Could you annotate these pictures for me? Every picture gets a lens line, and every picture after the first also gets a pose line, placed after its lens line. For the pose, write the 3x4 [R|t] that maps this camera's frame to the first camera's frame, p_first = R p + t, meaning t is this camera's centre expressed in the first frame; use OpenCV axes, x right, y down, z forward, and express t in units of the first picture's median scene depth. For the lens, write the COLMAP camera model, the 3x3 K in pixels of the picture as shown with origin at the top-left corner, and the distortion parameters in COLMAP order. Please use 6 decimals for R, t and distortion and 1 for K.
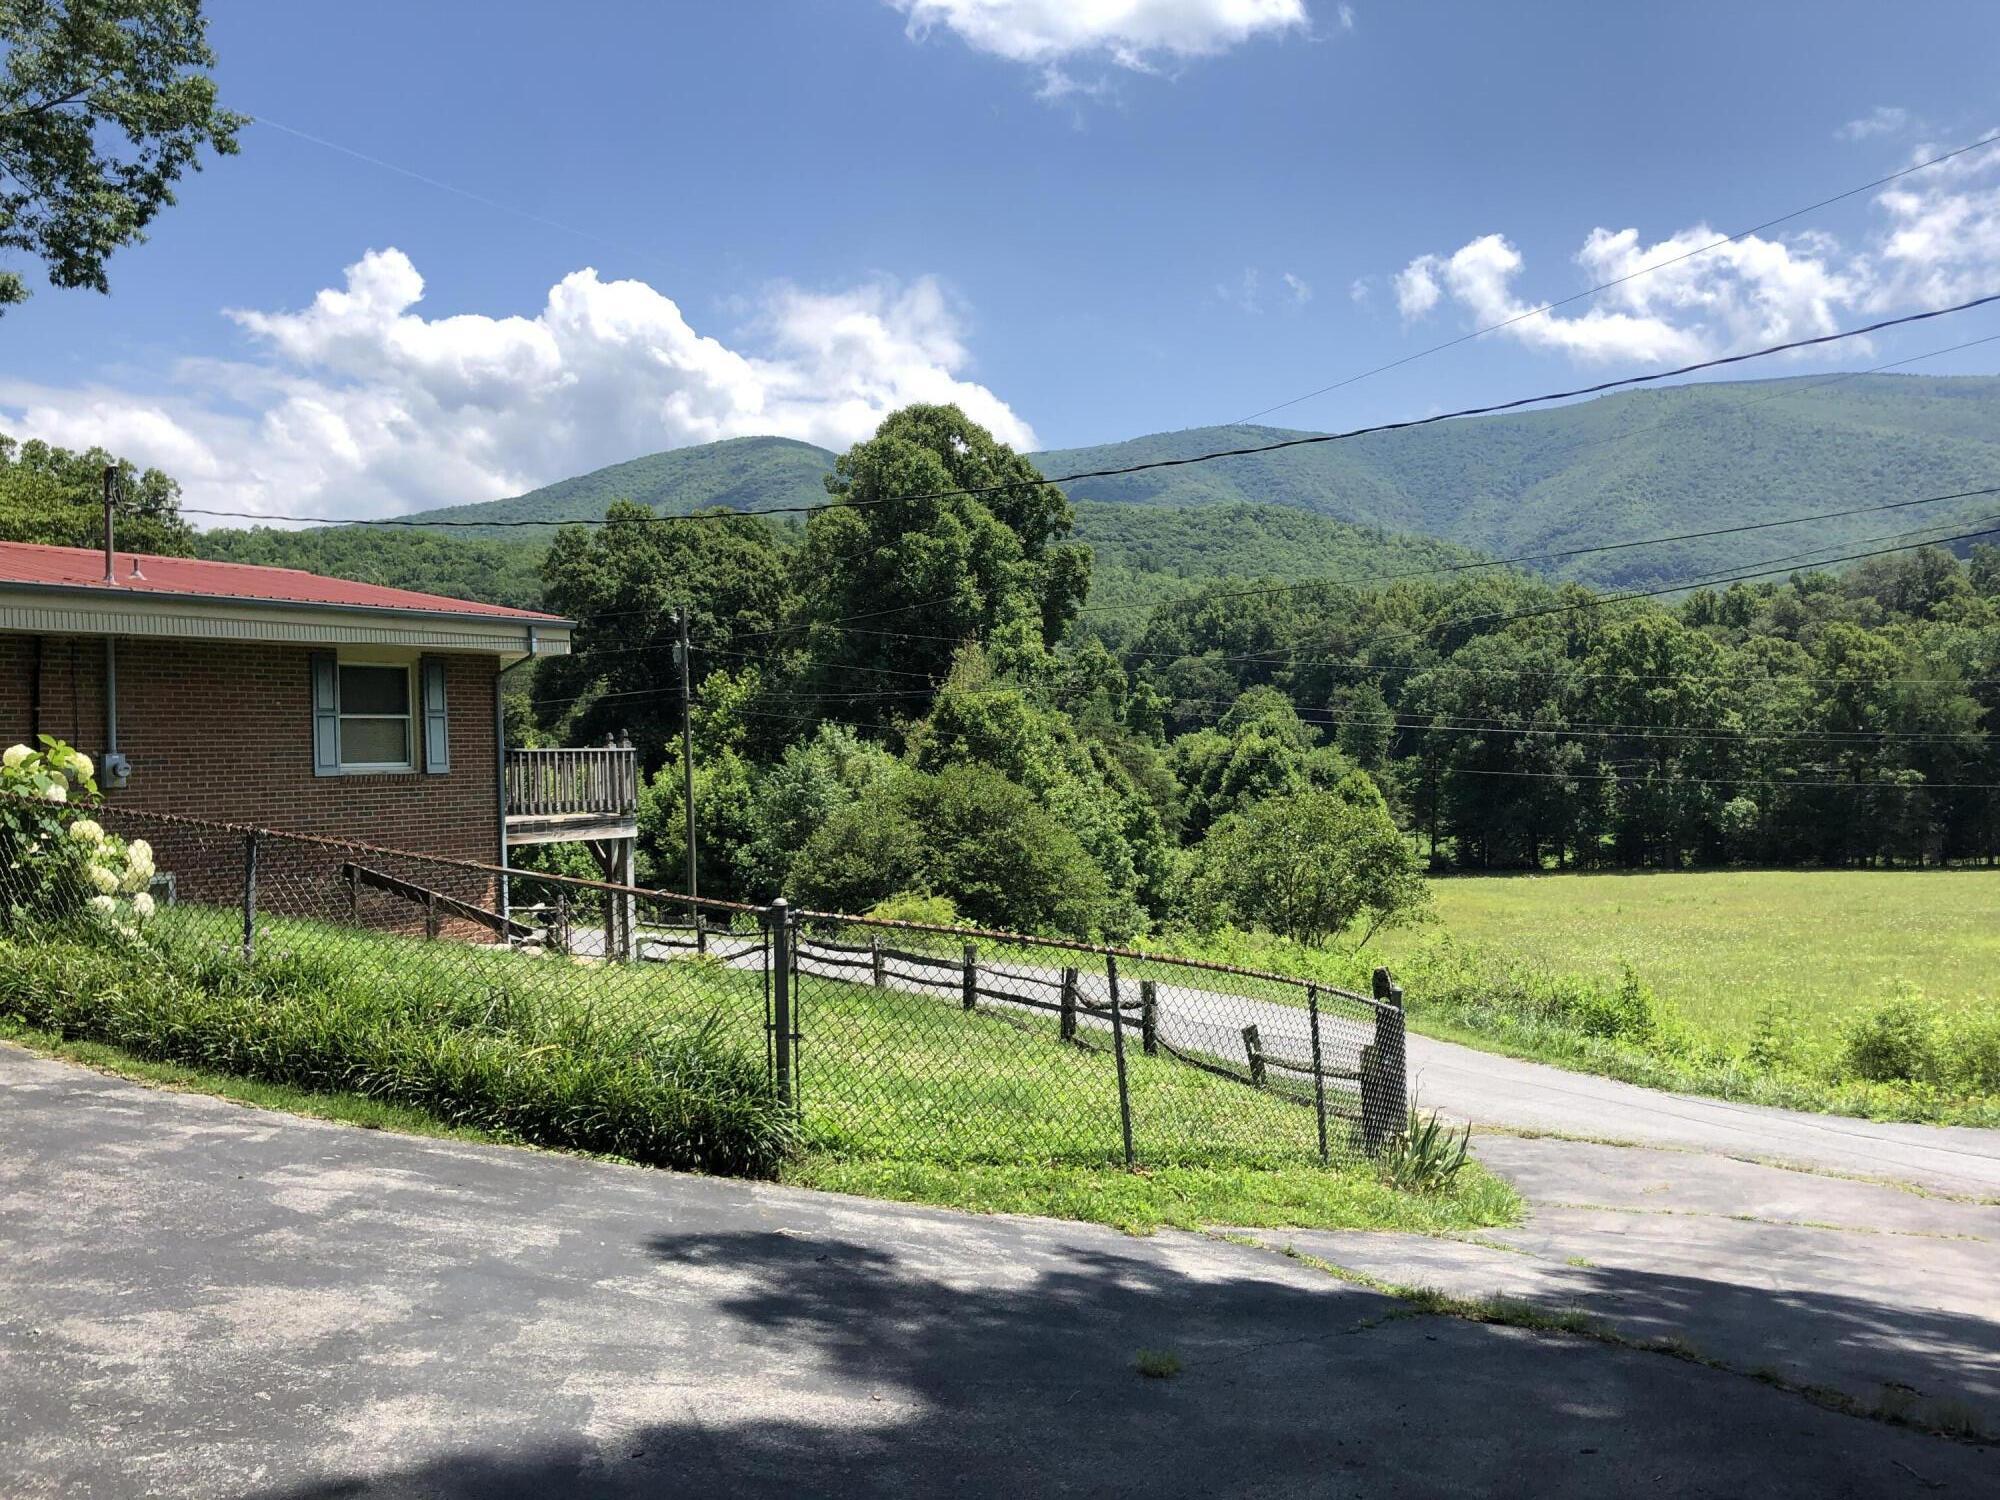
lens RADIAL K [[1629.9, 0, 1014.4], [0, 1629.9, 751.9], [0, 0, 1]] dist [0.043062, -0.050171]
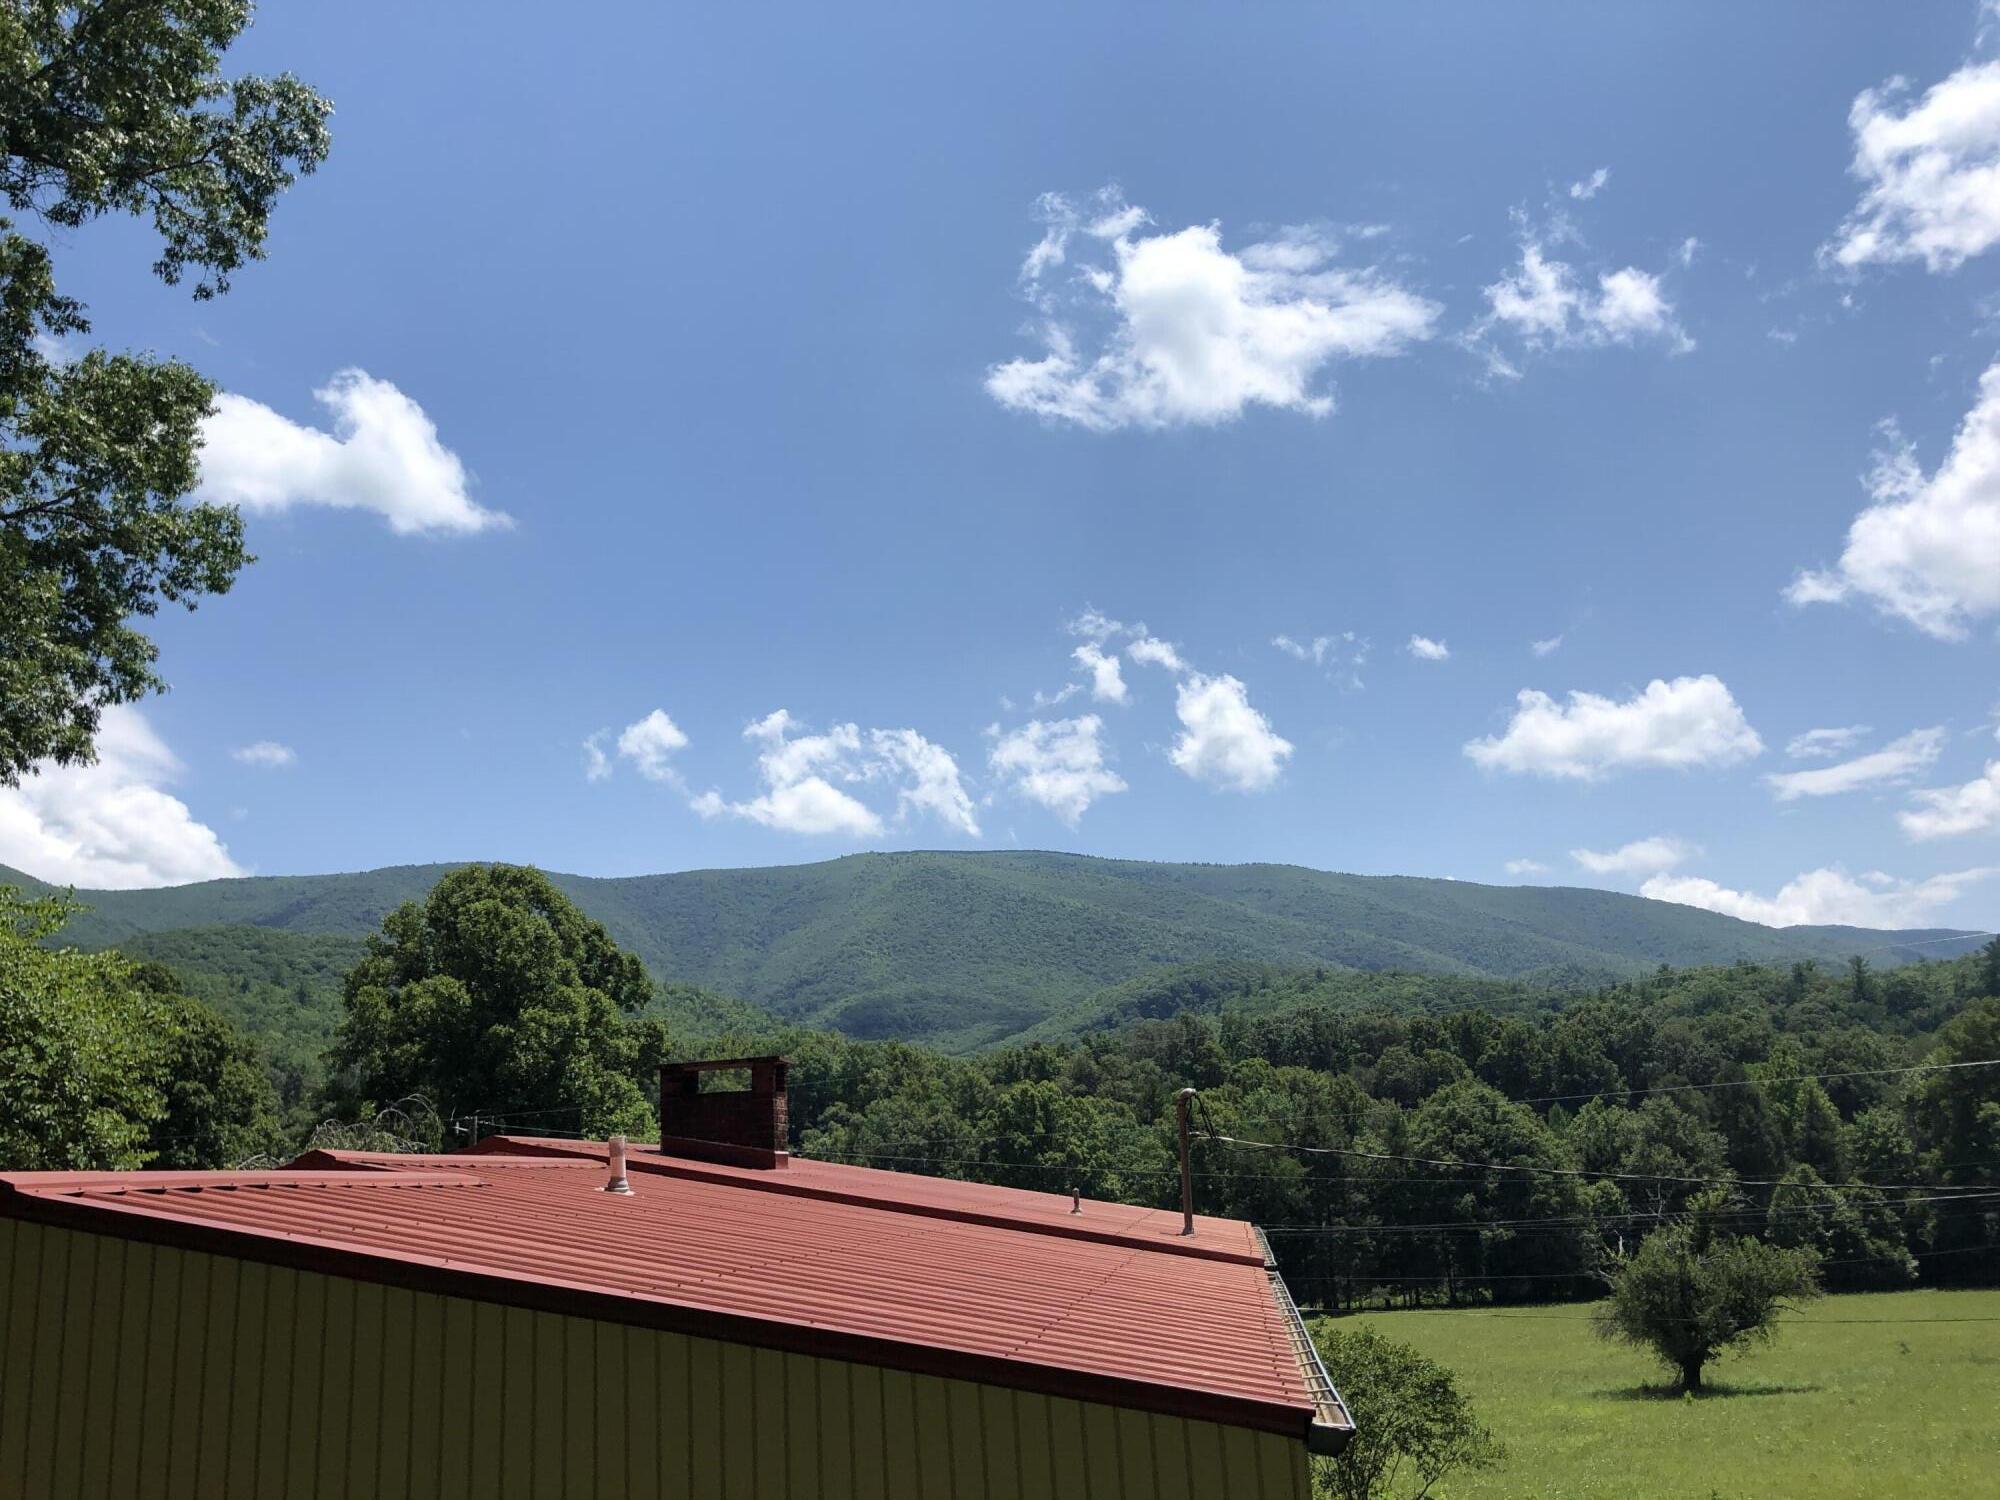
lens RADIAL K [[1629.9, 0, 1000.6], [0, 1629.9, 740.4], [0, 0, 1]] dist [0.043062, -0.050171]
pose [[0.903352, 0.093847, 0.418507, -0.093092], [0.023843, 0.963270, -0.267472, -0.011957], [-0.428237, 0.251600, 0.867935, 0.026805]]
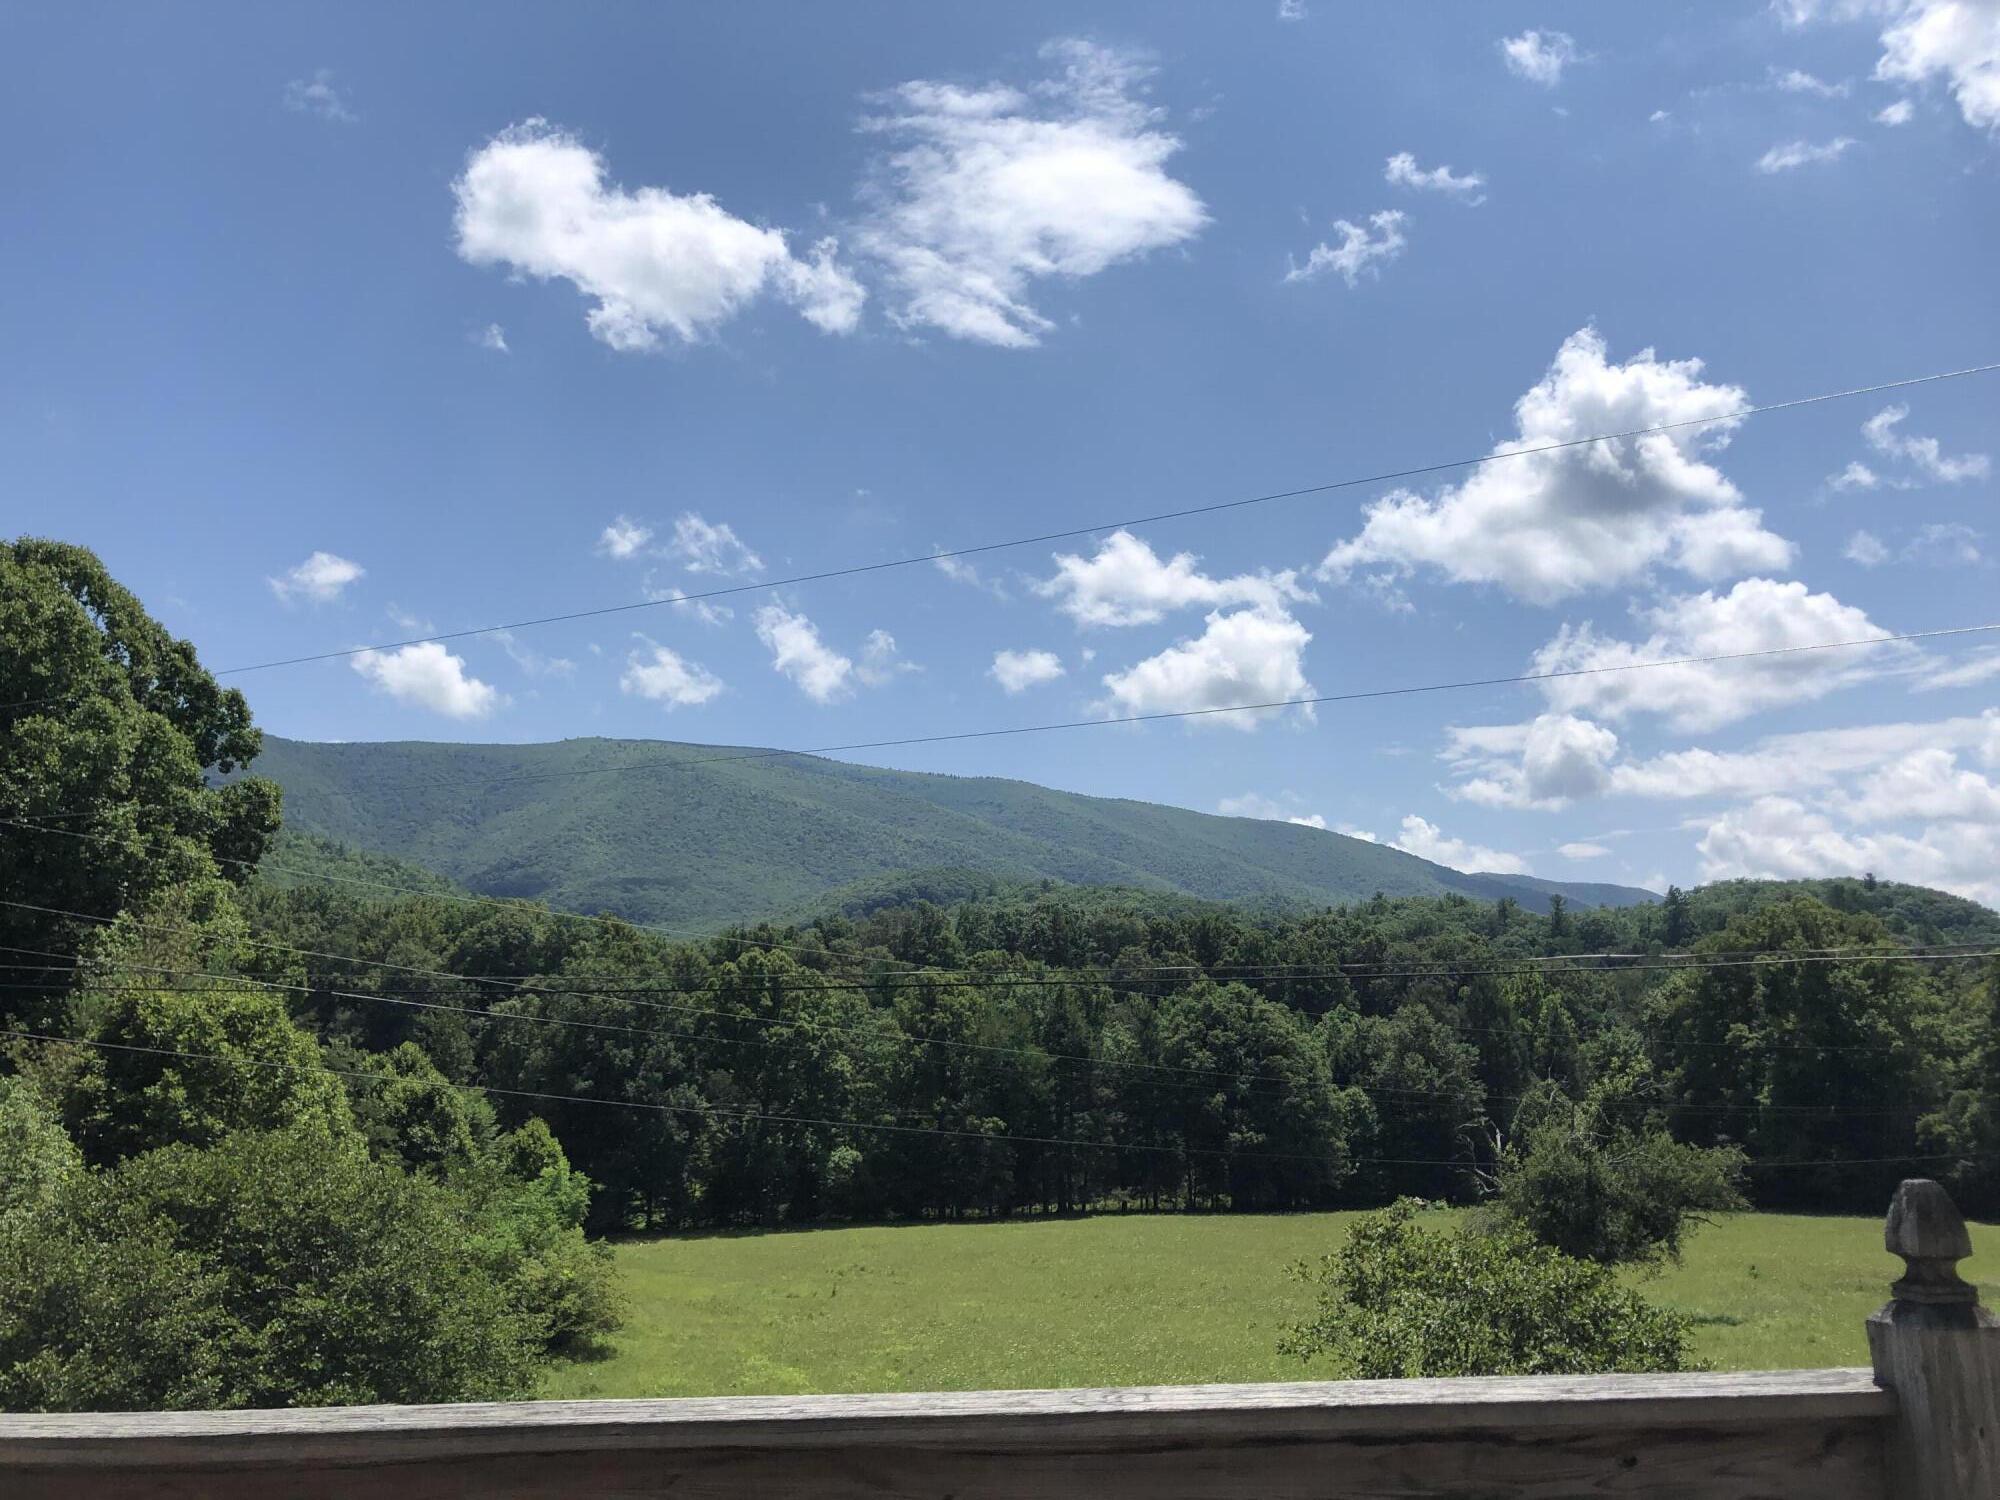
lens RADIAL K [[1629.9, 0, 993.1], [0, 1629.9, 699.8], [0, 0, 1]] dist [0.043062, -0.050171]
pose [[0.818015, 0.149614, 0.555398, -0.048184], [-0.017507, 0.971608, -0.235947, -0.001810], [-0.574931, 0.183285, 0.797409, 0.132961]]
